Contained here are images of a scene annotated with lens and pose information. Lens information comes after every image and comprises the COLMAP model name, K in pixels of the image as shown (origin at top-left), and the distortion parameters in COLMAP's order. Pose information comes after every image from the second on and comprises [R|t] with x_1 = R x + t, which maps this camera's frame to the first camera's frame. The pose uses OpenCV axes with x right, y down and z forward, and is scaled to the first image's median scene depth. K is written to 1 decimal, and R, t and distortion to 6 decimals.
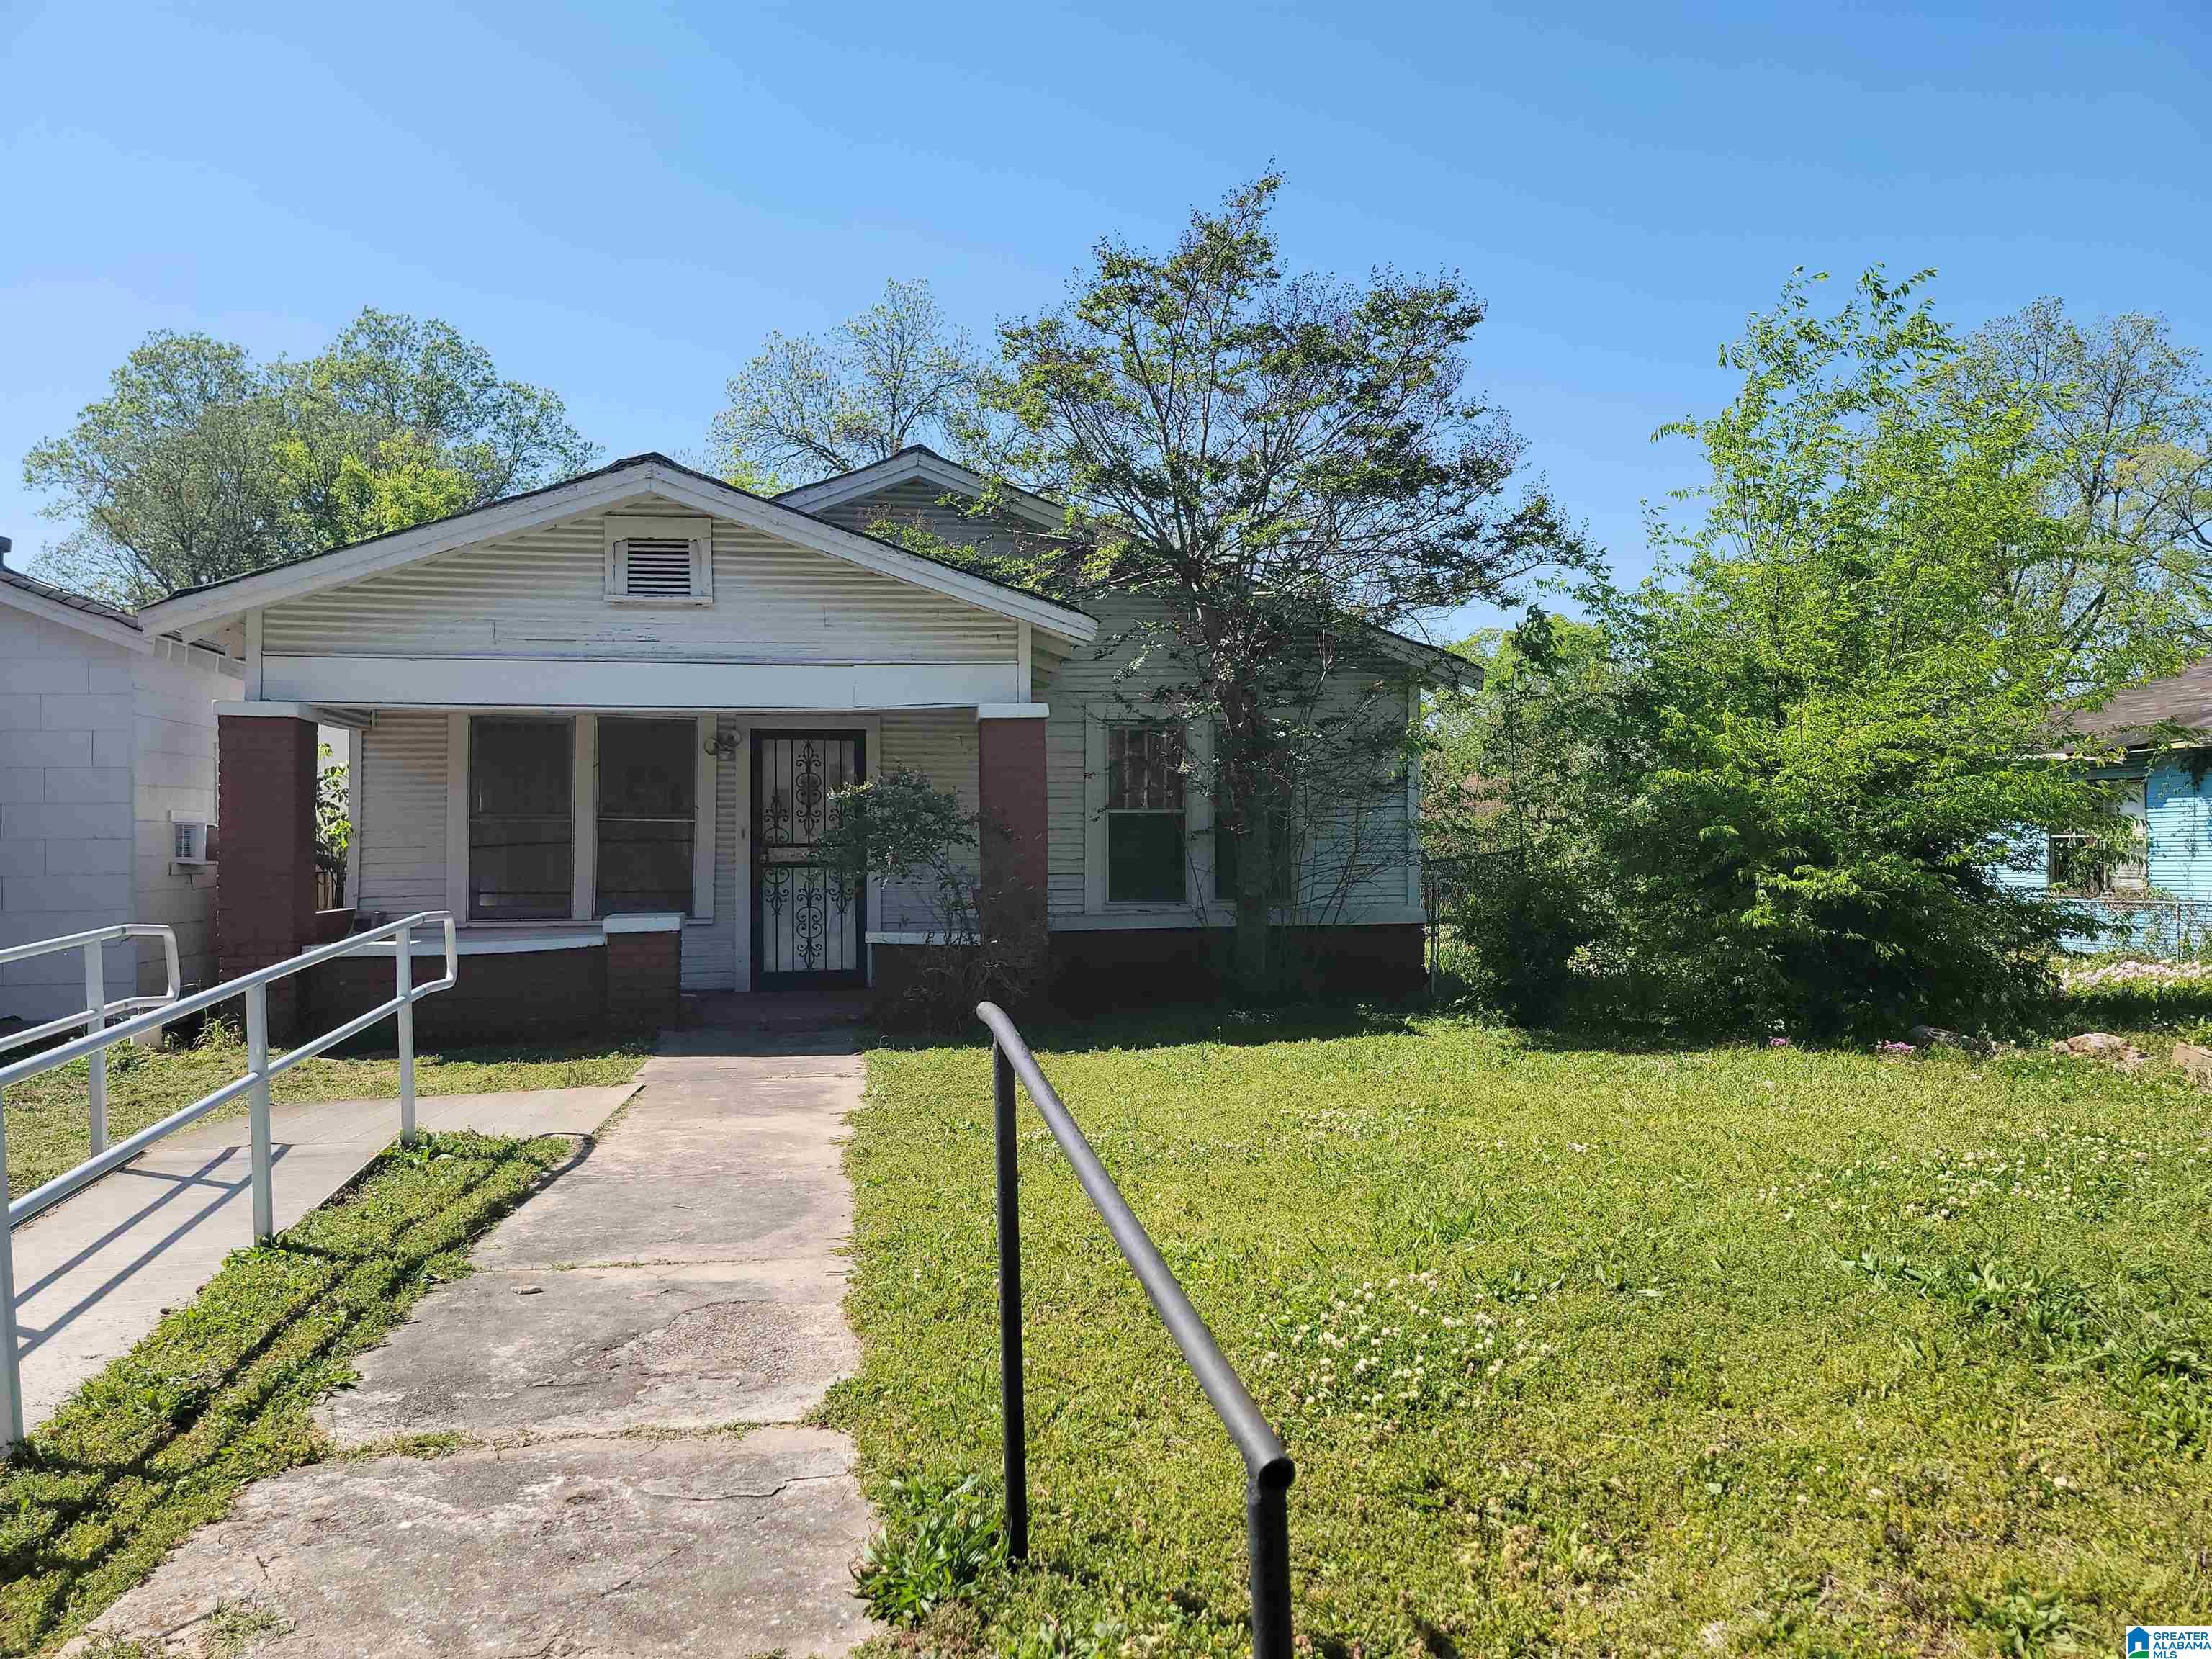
lens RADIAL K [[1530.2, 0, 1129.0], [0, 1530.2, 827.7], [0, 0, 1]] dist [0.083003, -0.071737]
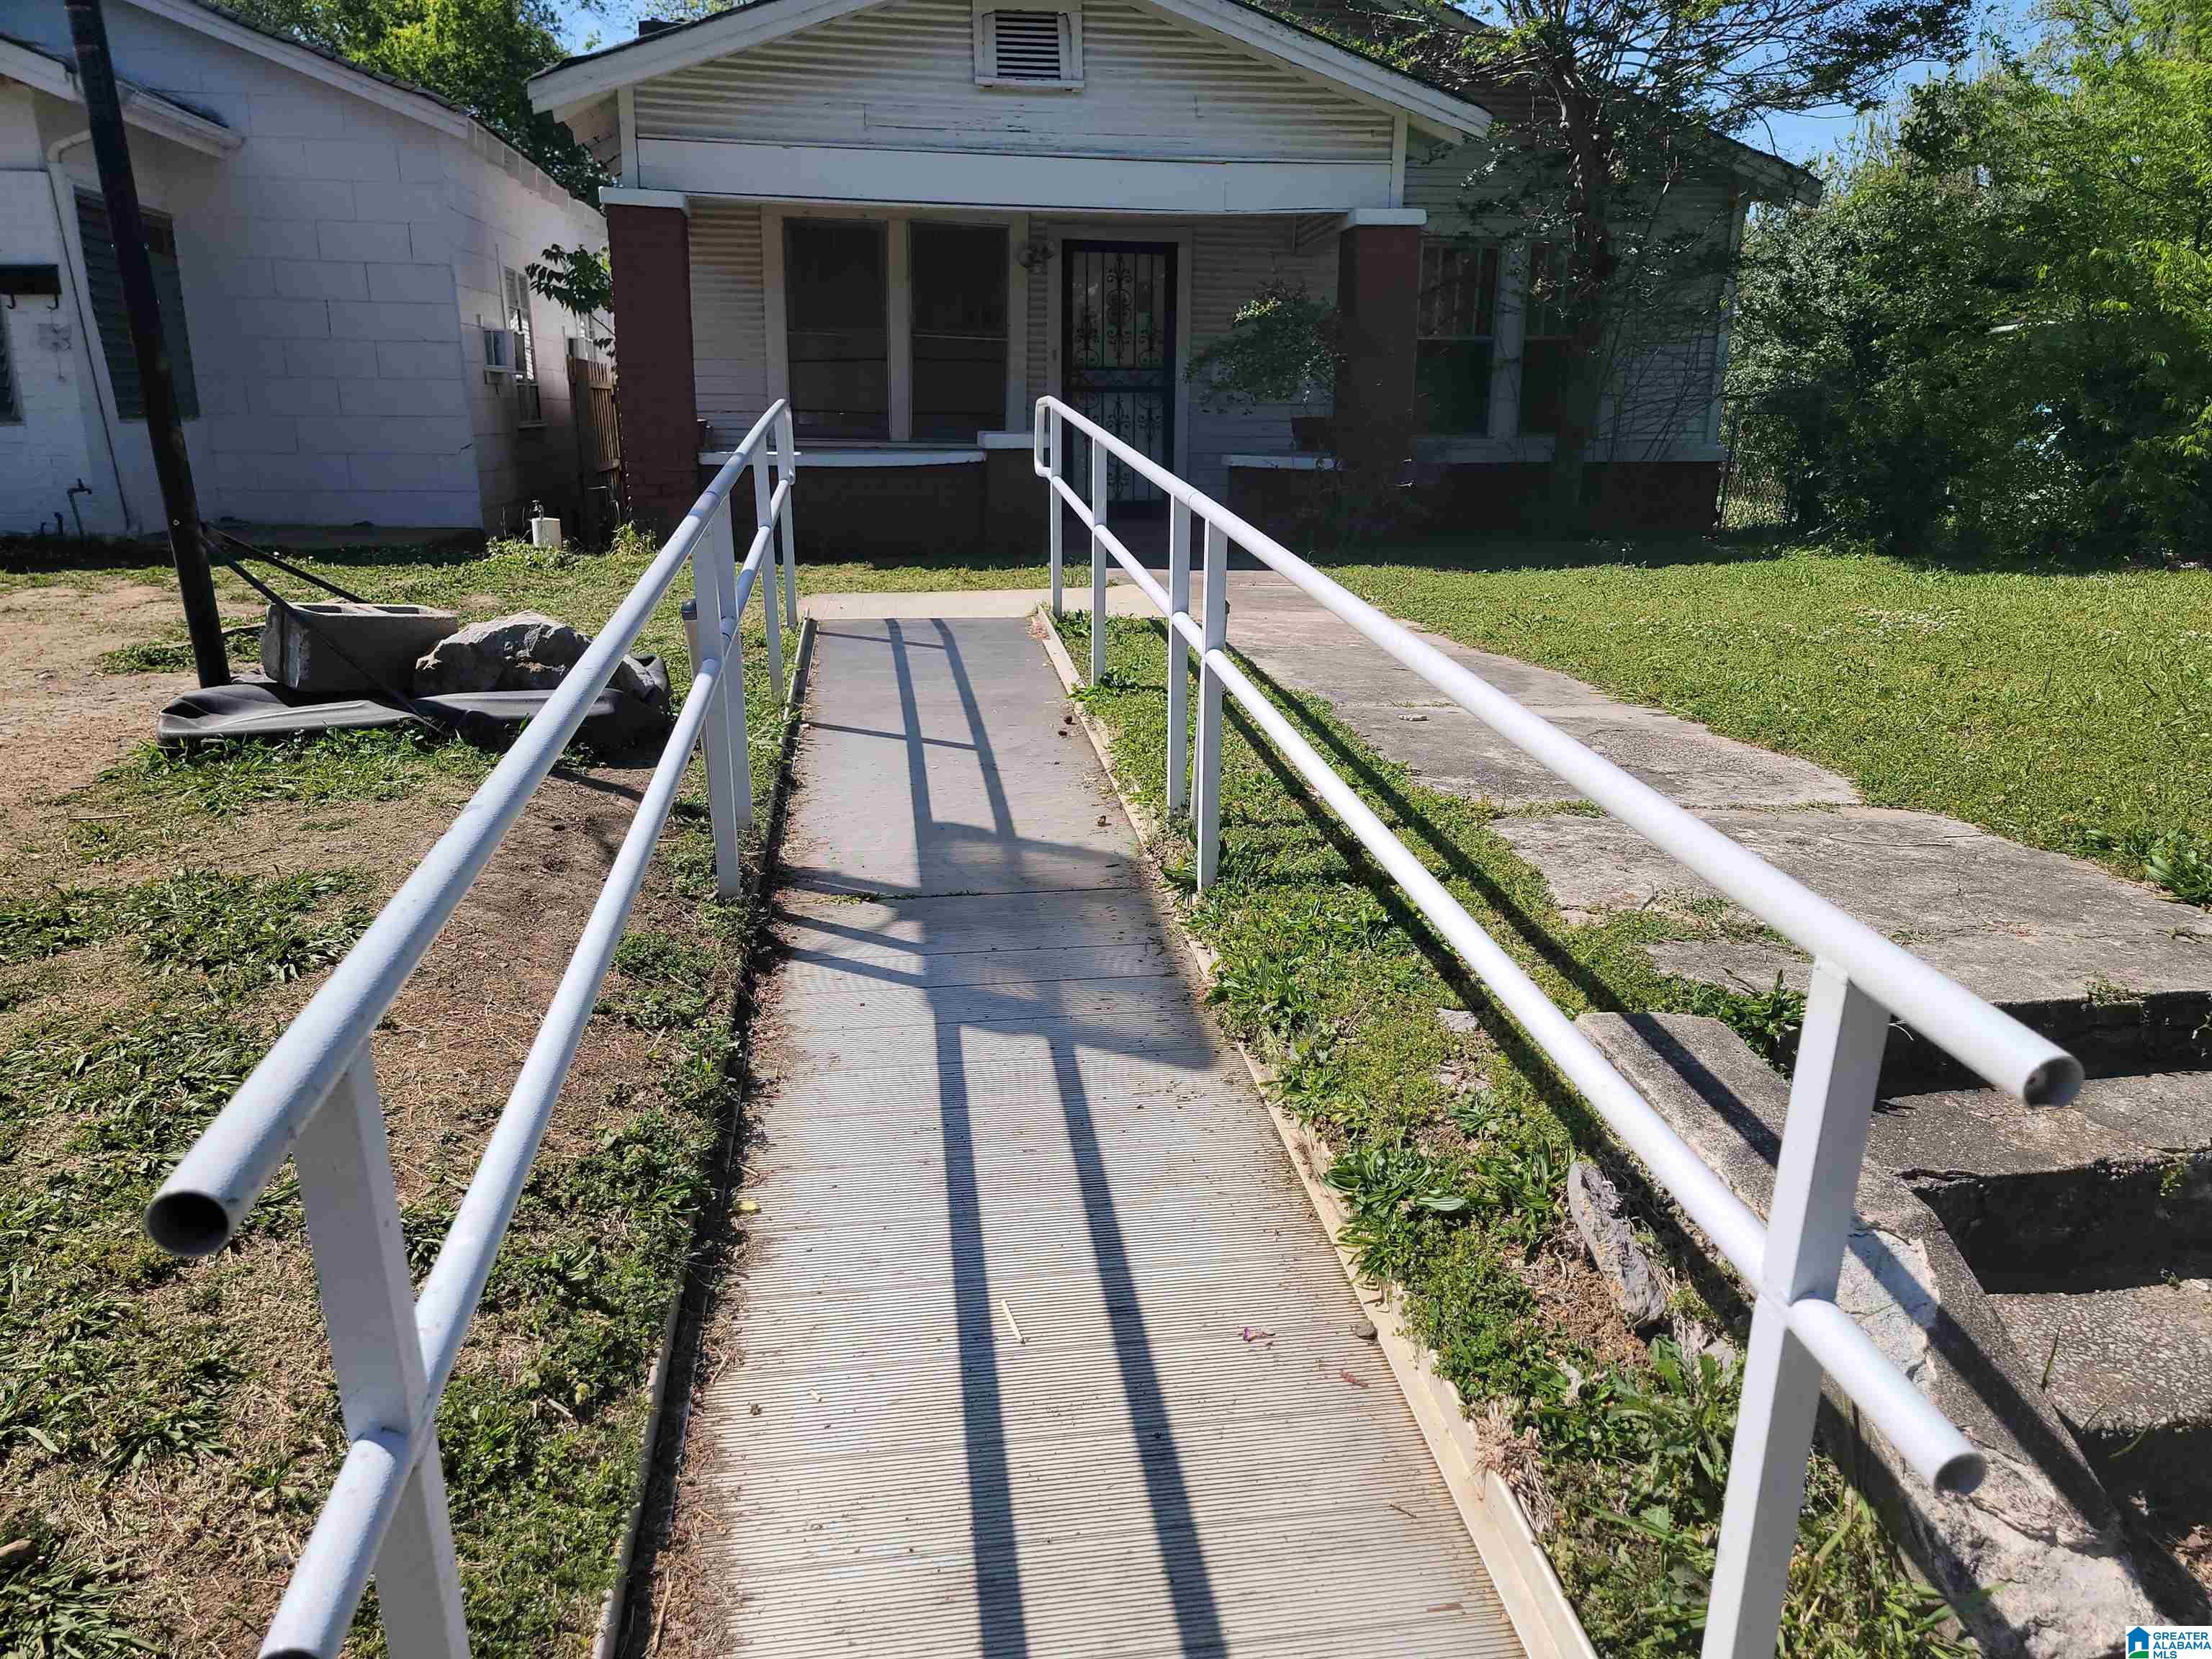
lens RADIAL K [[1541.9, 0, 1132.2], [0, 1541.9, 796.2], [0, 0, 1]] dist [0.164608, -0.288111]
pose [[0.999833, 0.016476, 0.007907, -0.233465], [-0.017932, 0.967939, 0.250545, 0.029838], [-0.003525, -0.250645, 0.968073, -0.036185]]
